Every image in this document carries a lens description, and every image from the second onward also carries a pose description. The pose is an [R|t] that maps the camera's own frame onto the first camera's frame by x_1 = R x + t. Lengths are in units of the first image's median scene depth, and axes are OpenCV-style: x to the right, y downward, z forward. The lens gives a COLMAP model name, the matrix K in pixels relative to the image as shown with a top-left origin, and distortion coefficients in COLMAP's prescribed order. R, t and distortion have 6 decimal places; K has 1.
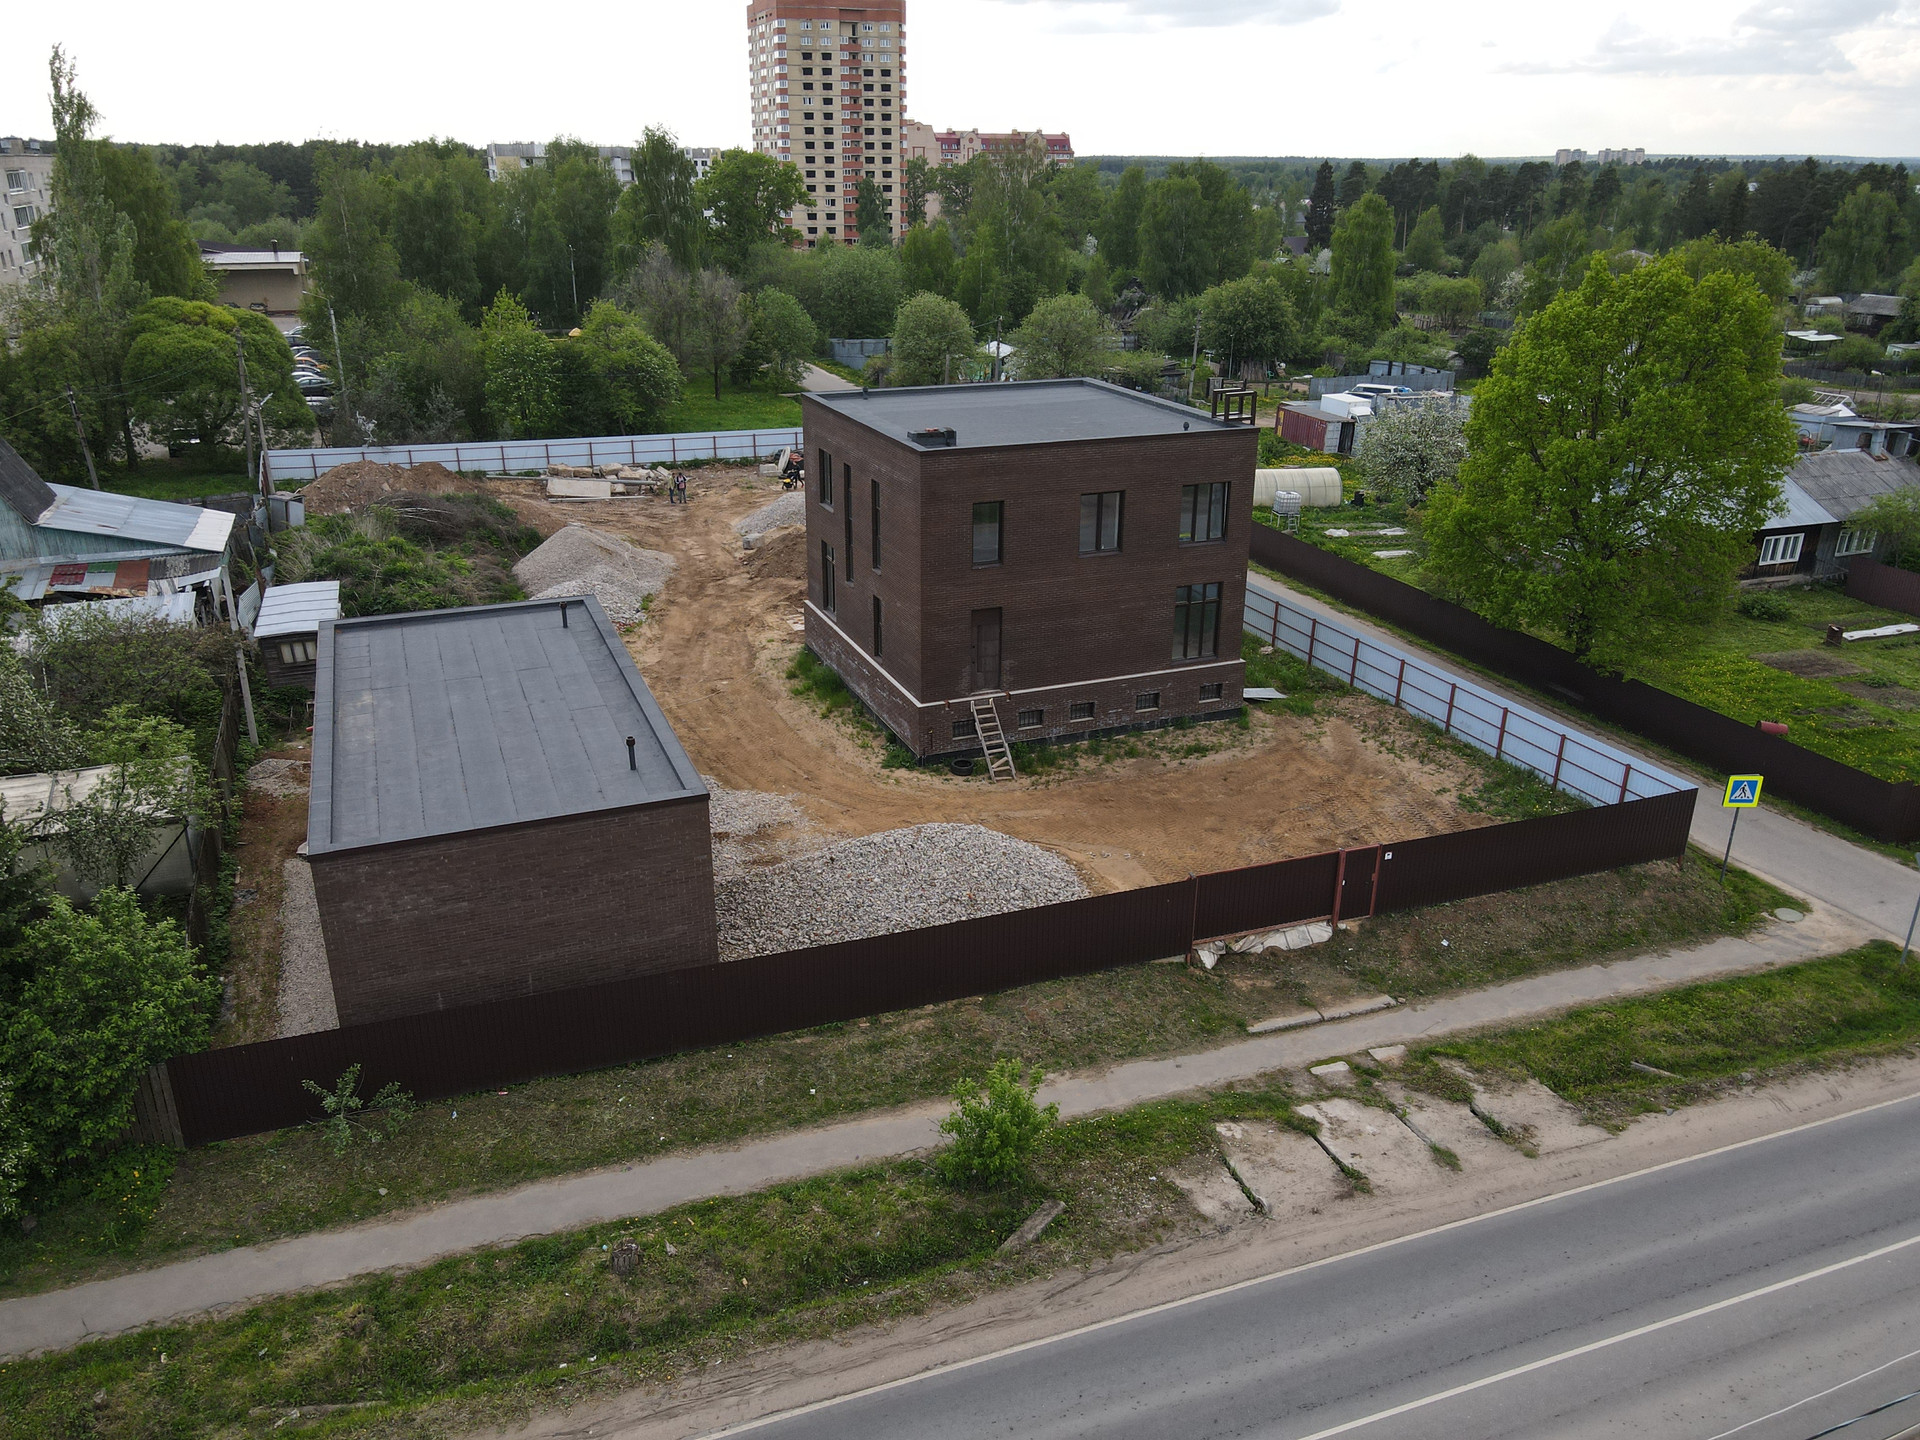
lens RADIAL K [[1411.0, 0, 953.9], [0, 1411.0, 721.1], [0, 0, 1]] dist [0.008835, 0.003625]
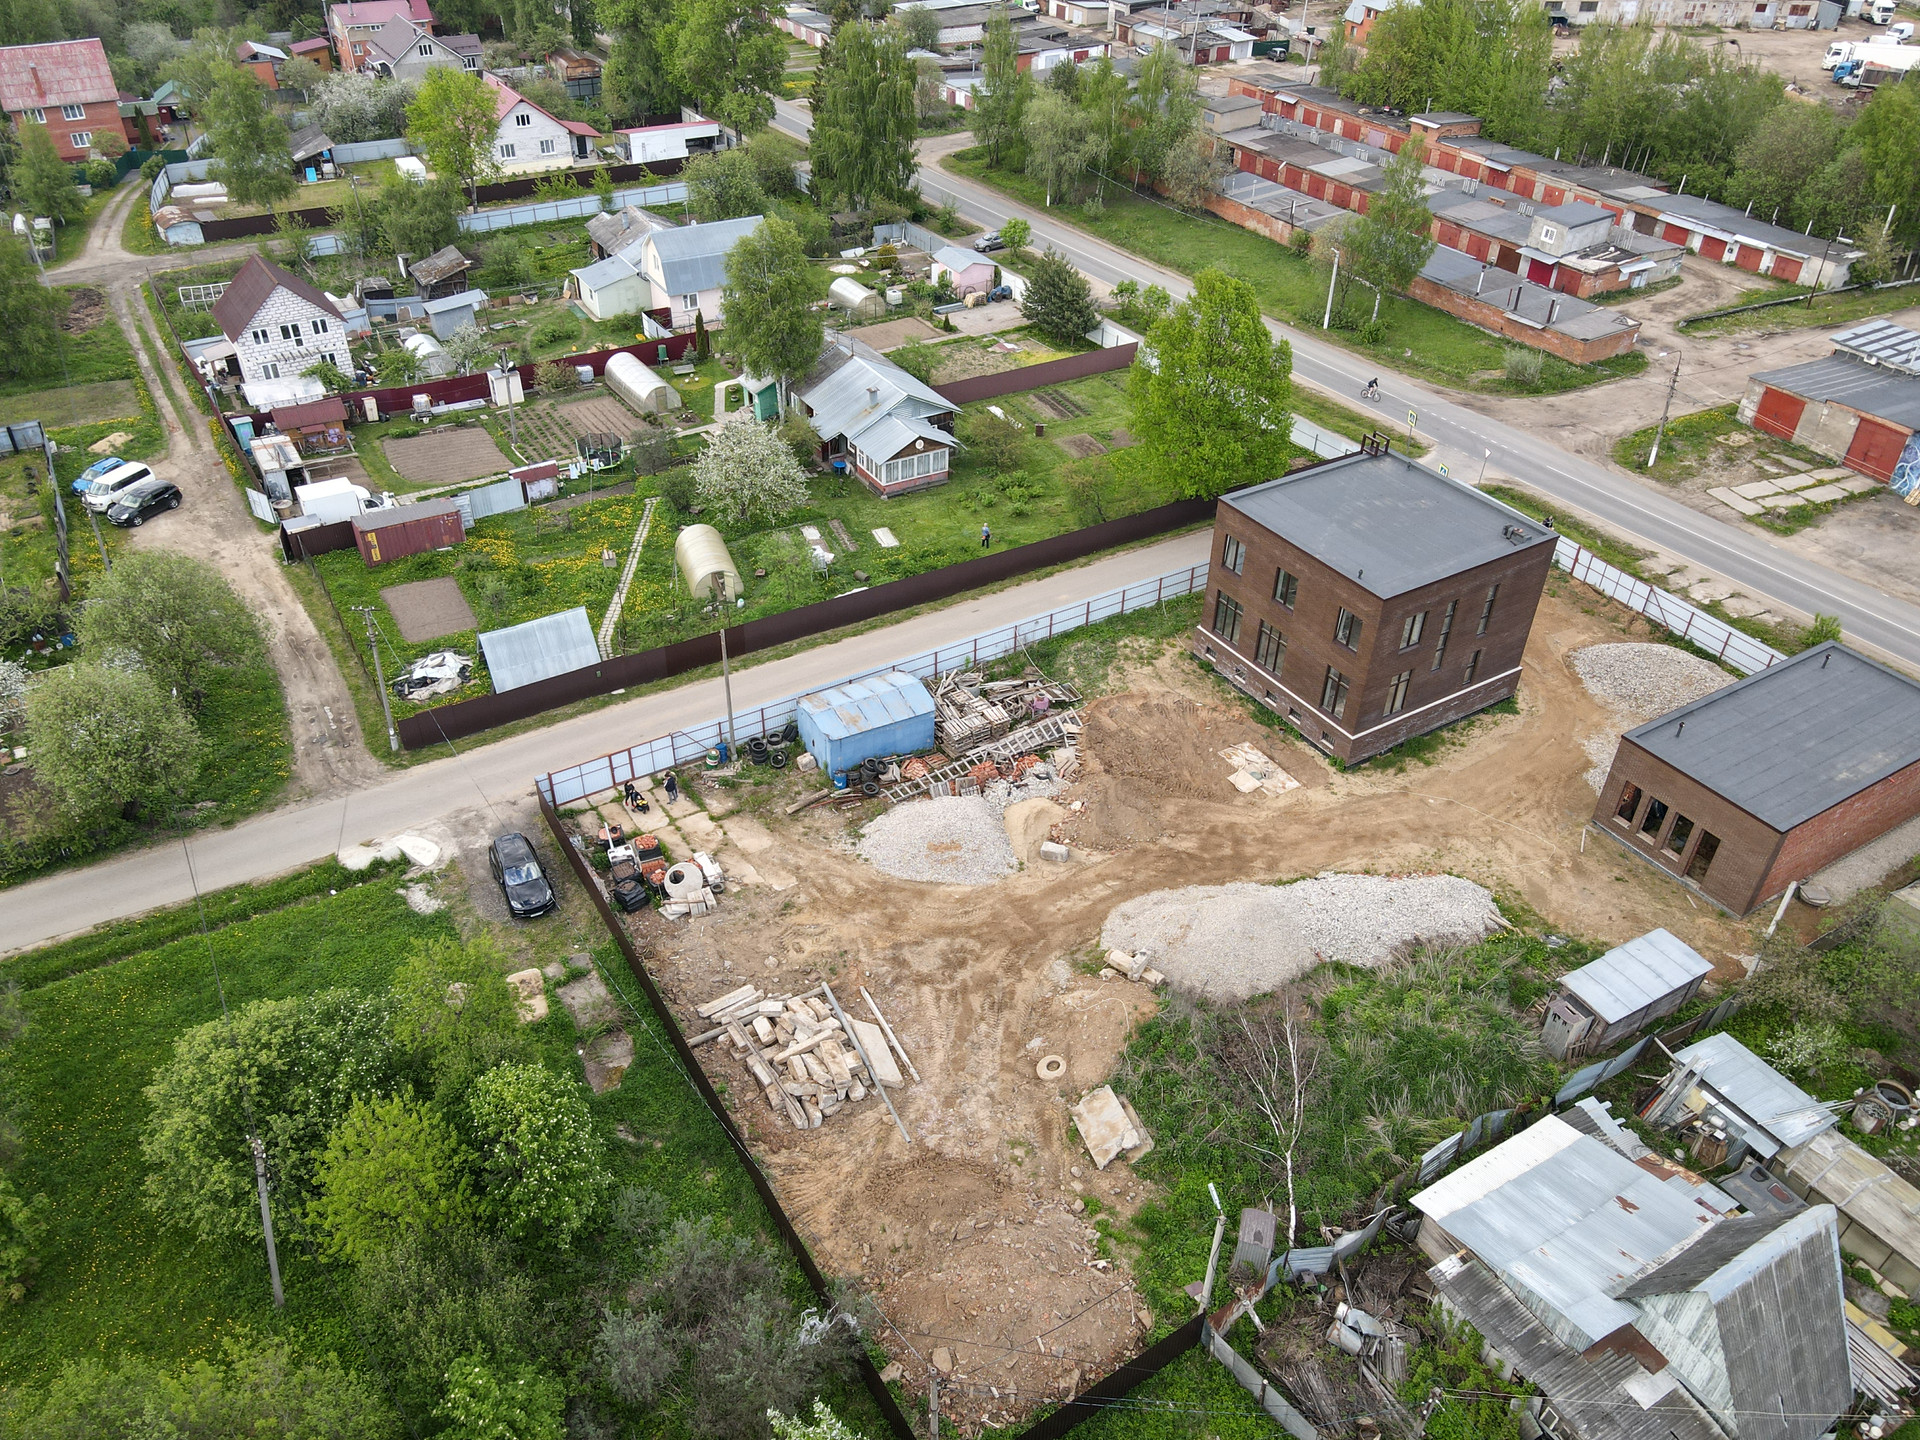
lens RADIAL K [[1411.0, 0, 953.9], [0, 1411.0, 721.1], [0, 0, 1]] dist [0.008835, 0.003625]
pose [[-0.163807, -0.594475, 0.787253, -1.275518], [0.342432, 0.714146, 0.610521, -1.223595], [-0.925153, 0.369588, 0.086585, 1.490936]]
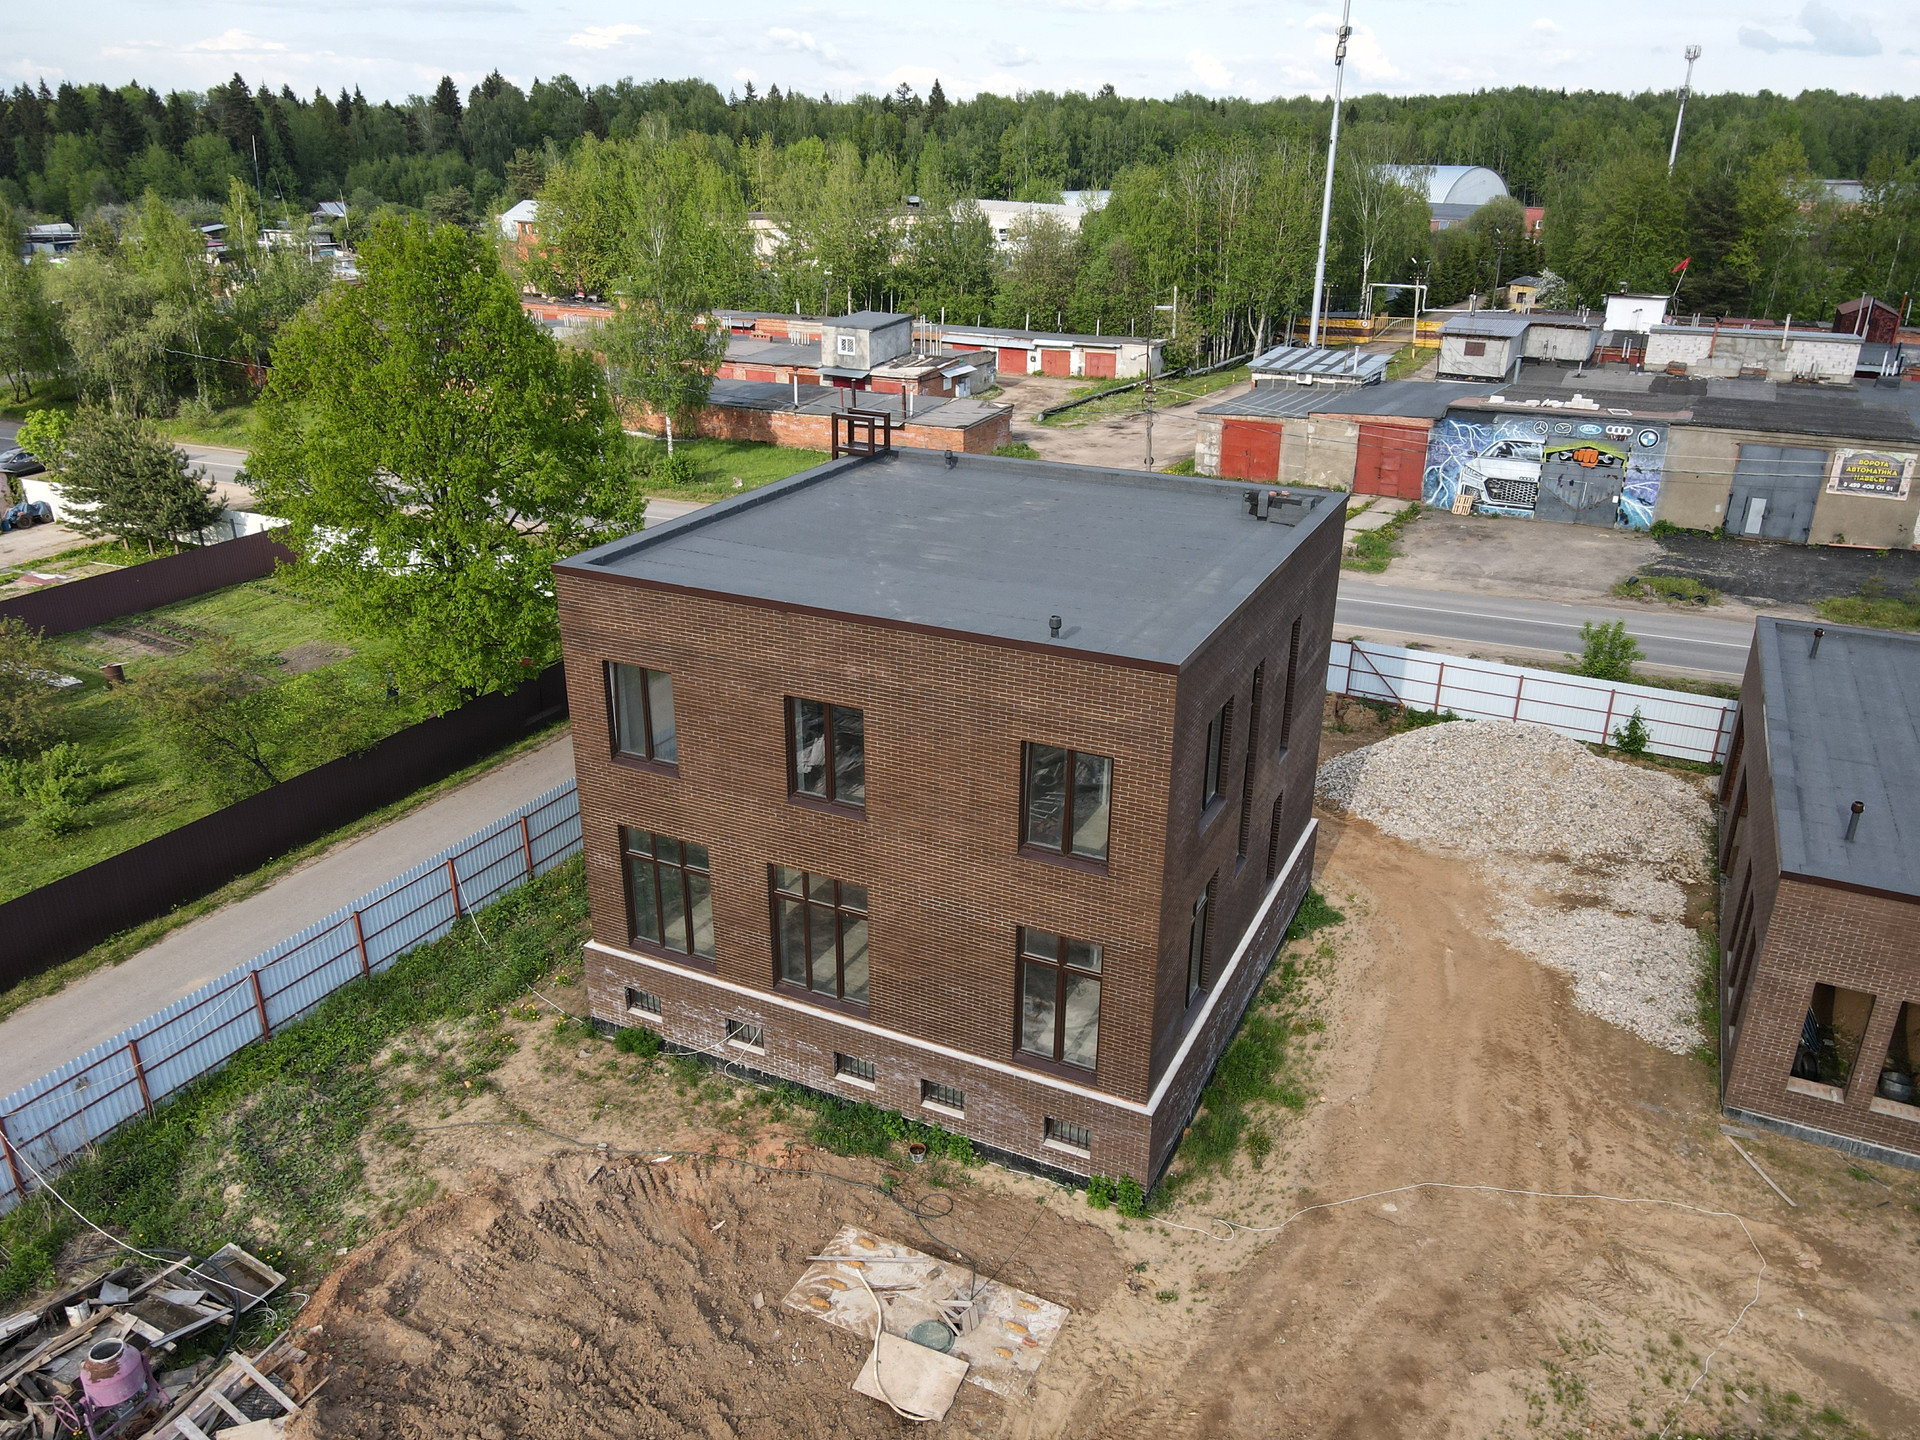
lens RADIAL K [[1411.0, 0, 953.9], [0, 1411.0, 721.1], [0, 0, 1]] dist [0.008835, 0.003625]
pose [[-0.664953, -0.300146, 0.683922, -0.398664], [0.258844, 0.766341, 0.587981, -0.548686], [-0.700597, 0.568009, -0.431890, 1.422586]]
